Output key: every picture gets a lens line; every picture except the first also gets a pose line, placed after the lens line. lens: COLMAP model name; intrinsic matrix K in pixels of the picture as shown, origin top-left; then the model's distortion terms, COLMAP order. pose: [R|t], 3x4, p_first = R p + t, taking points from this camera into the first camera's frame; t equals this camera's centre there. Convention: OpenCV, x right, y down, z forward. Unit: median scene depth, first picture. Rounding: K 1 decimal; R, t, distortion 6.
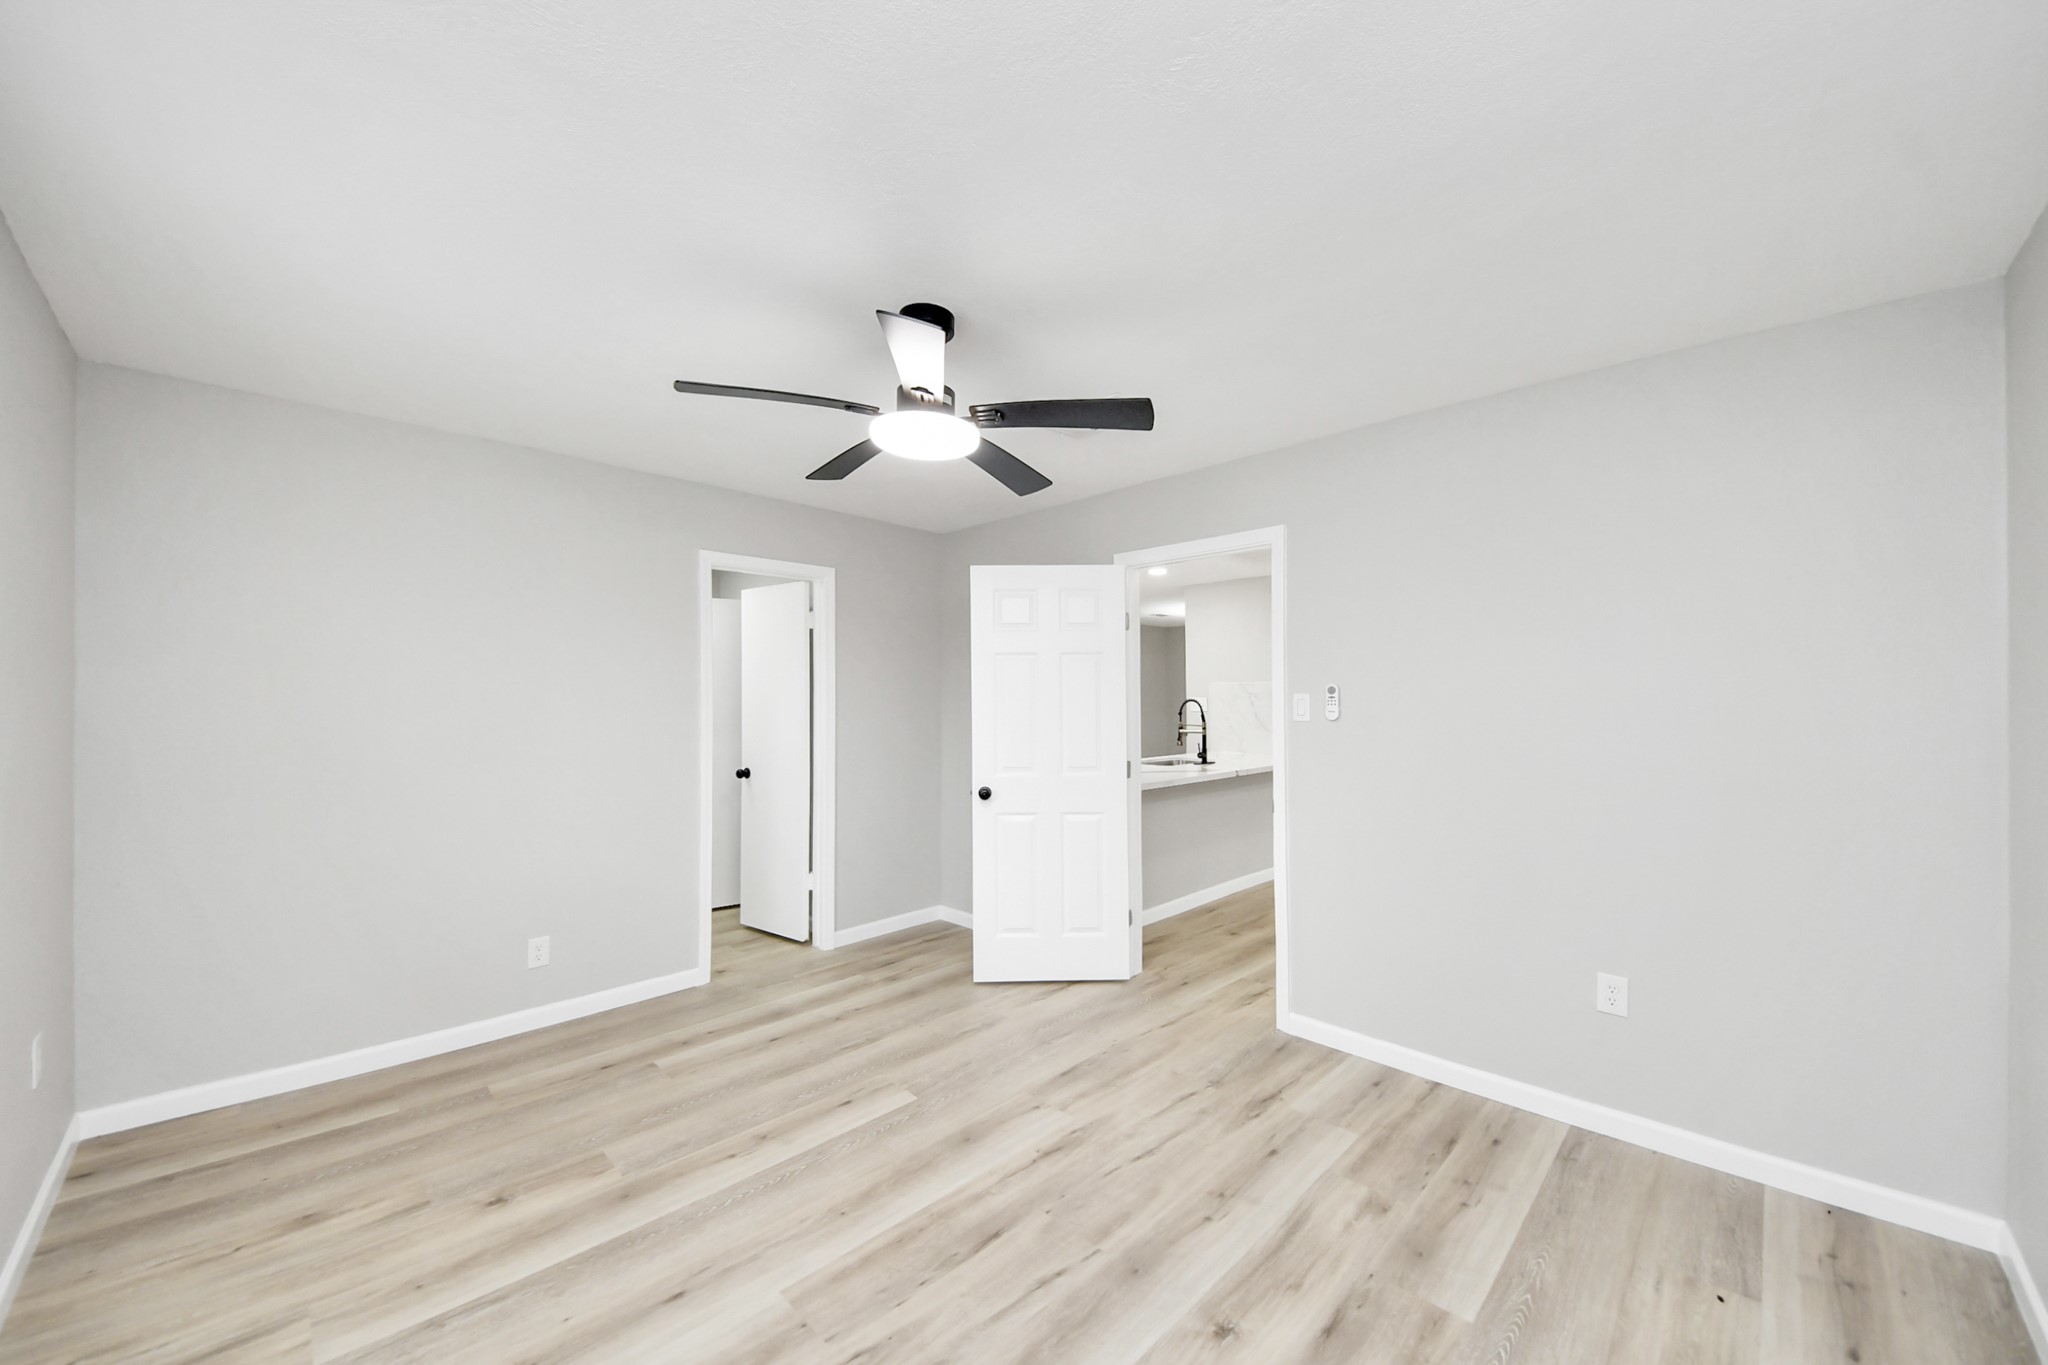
lens RADIAL K [[764.4, 0, 1023.8], [0, 764.4, 676.0], [0, 0, 1]] dist [0.054452, -0.029441]
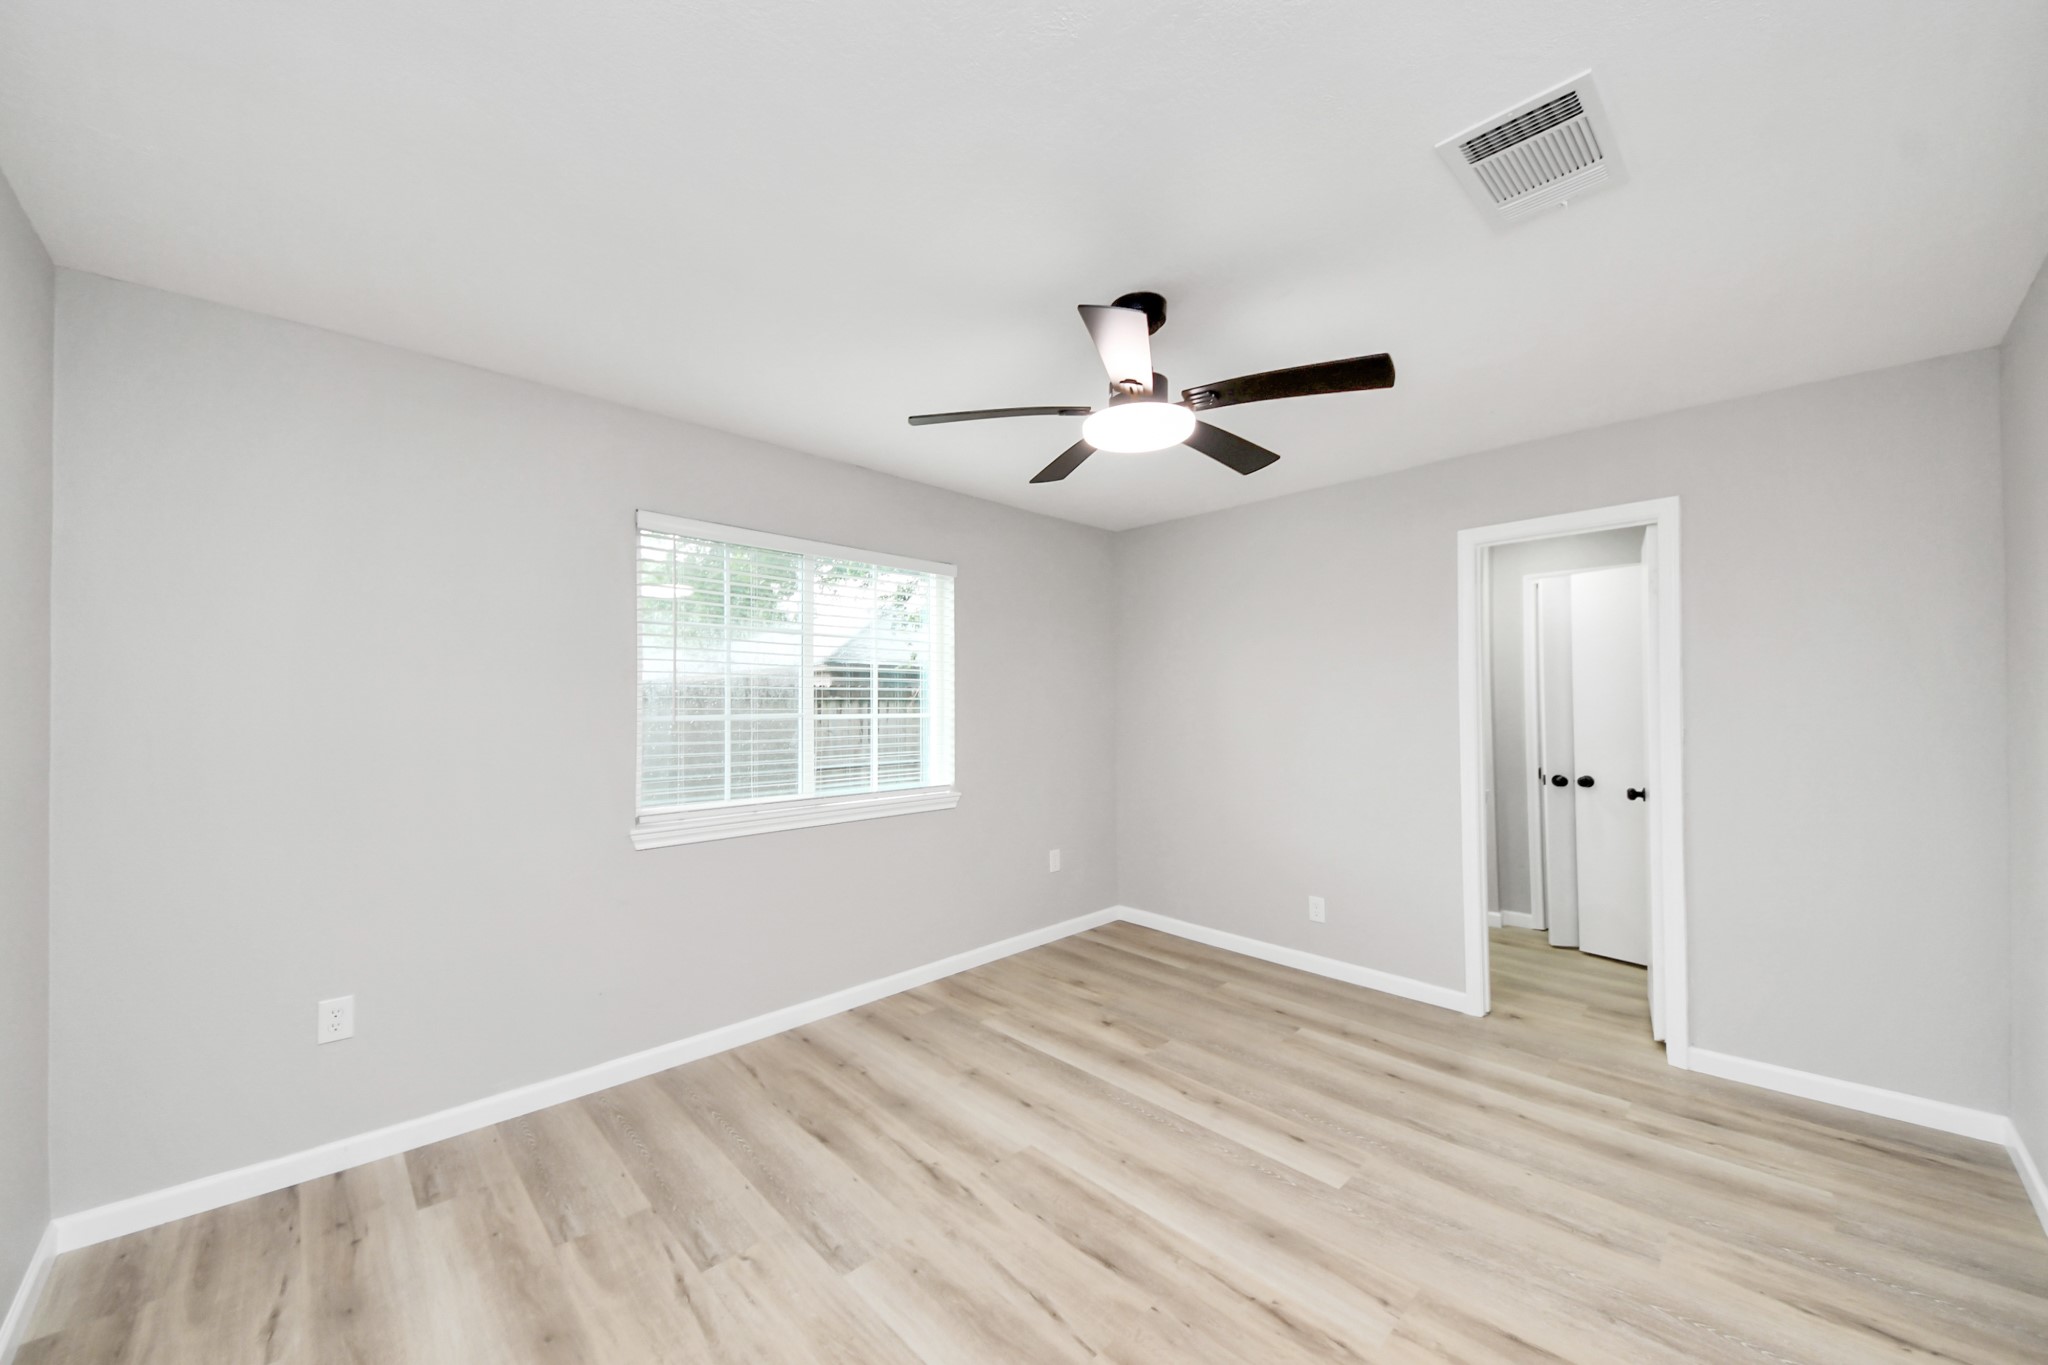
lens RADIAL K [[764.4, 0, 1023.8], [0, 764.4, 676.0], [0, 0, 1]] dist [0.054452, -0.029441]
pose [[-0.004805, -0.034185, -0.999404, 0.816089], [0.032371, 0.998886, -0.034323, 0.035253], [0.999464, -0.032517, -0.003693, 0.814916]]
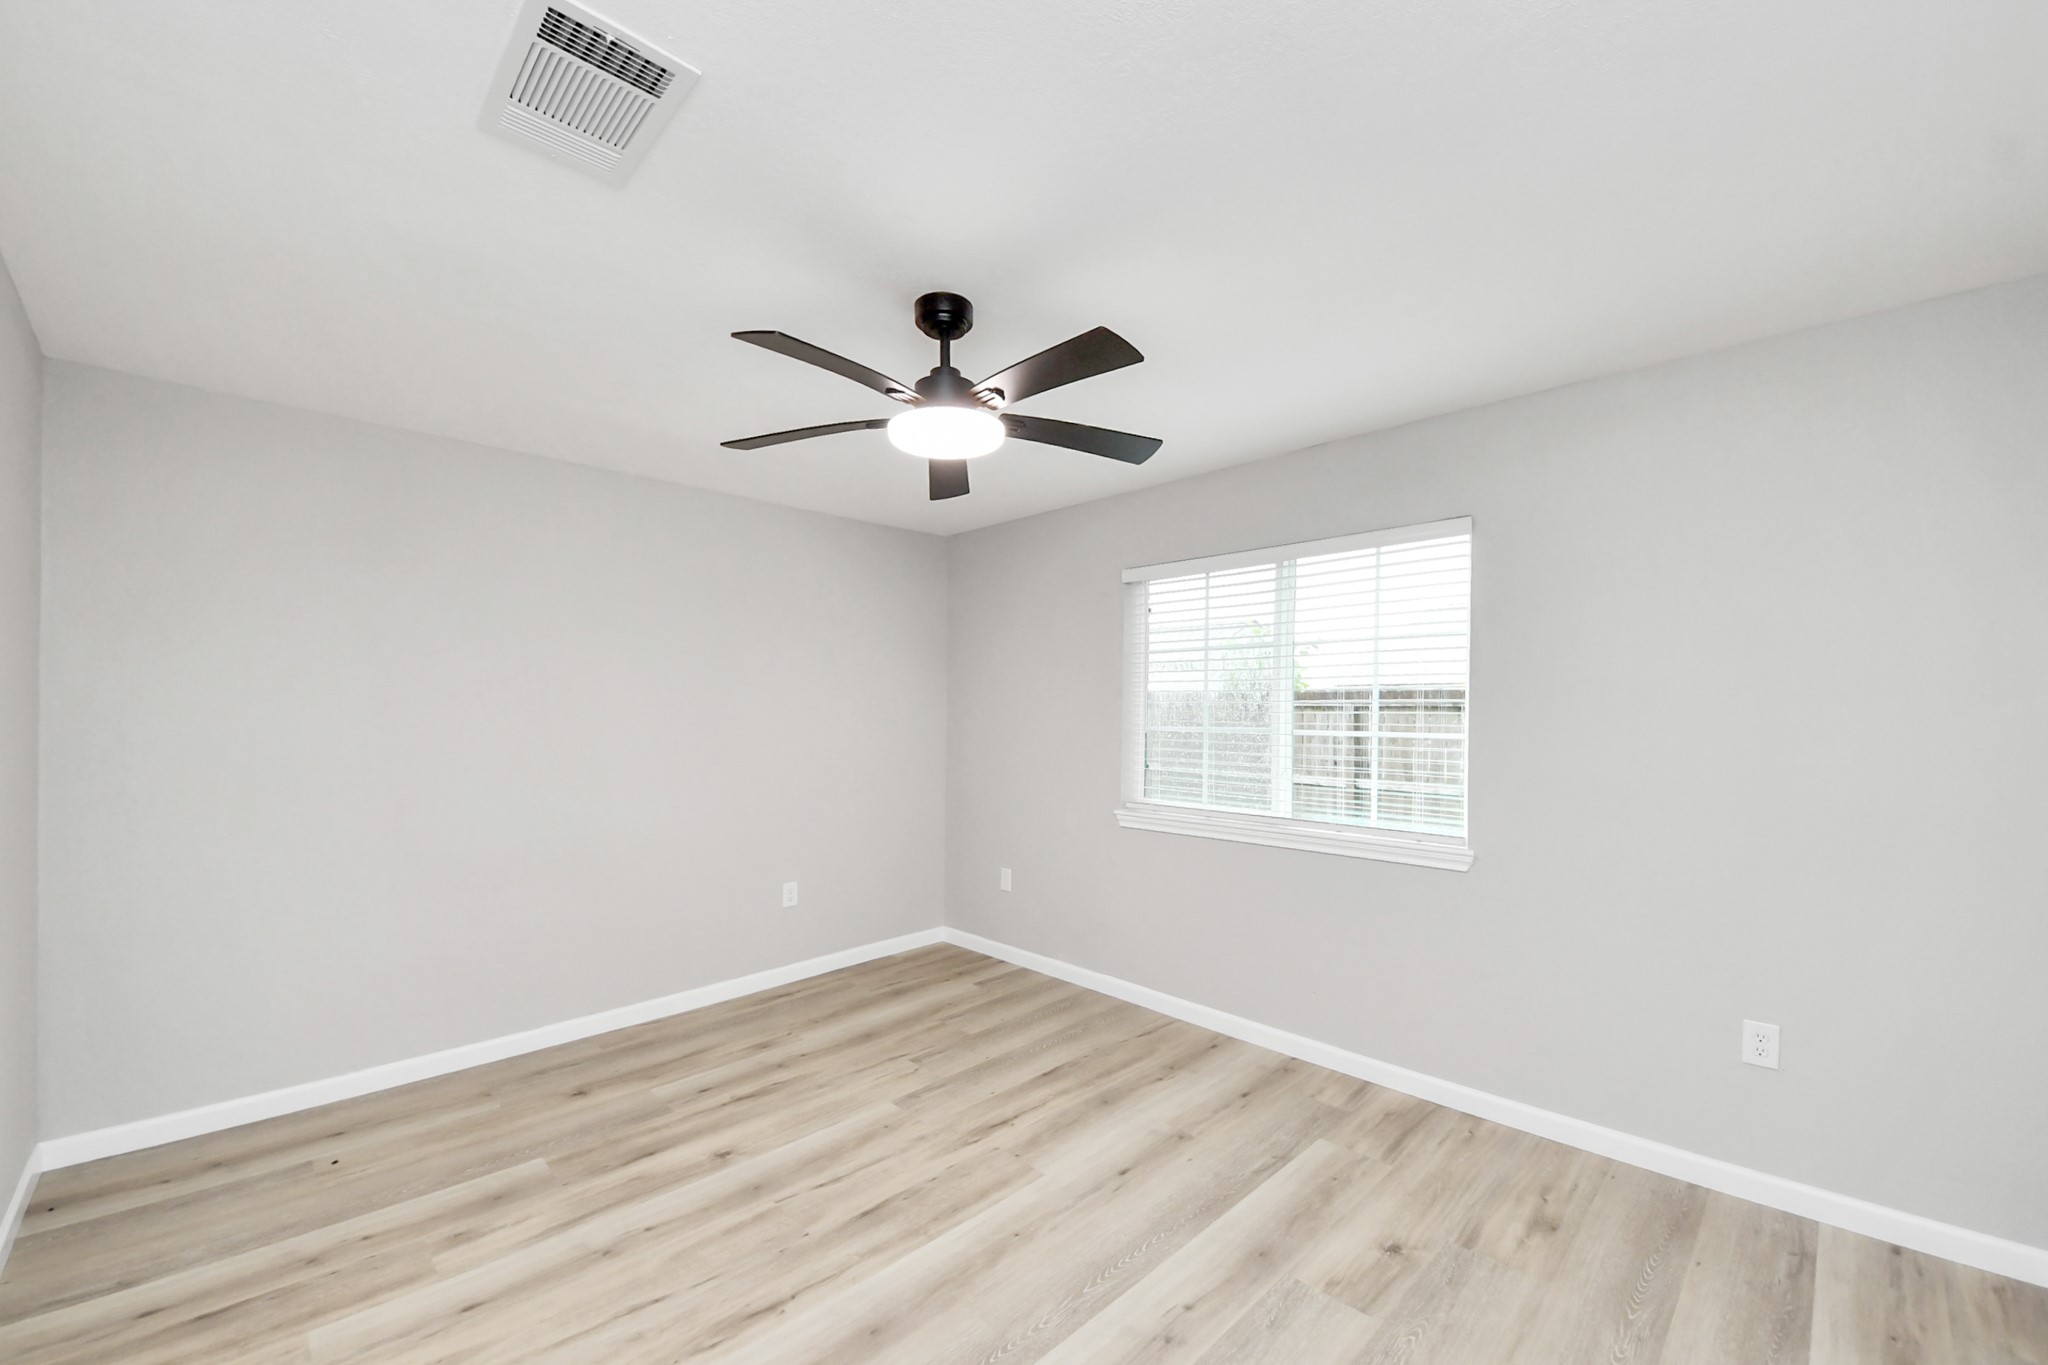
lens RADIAL K [[807.3, 0, 1028.5], [0, 807.3, 695.4], [0, 0, 1]] dist [0.041882, -0.025825]
pose [[-1.000000, -0.000684, -0.000494, -0.226206], [-0.000657, 0.998636, -0.052205, 0.062286], [0.000529, -0.052205, -0.998636, 1.893276]]
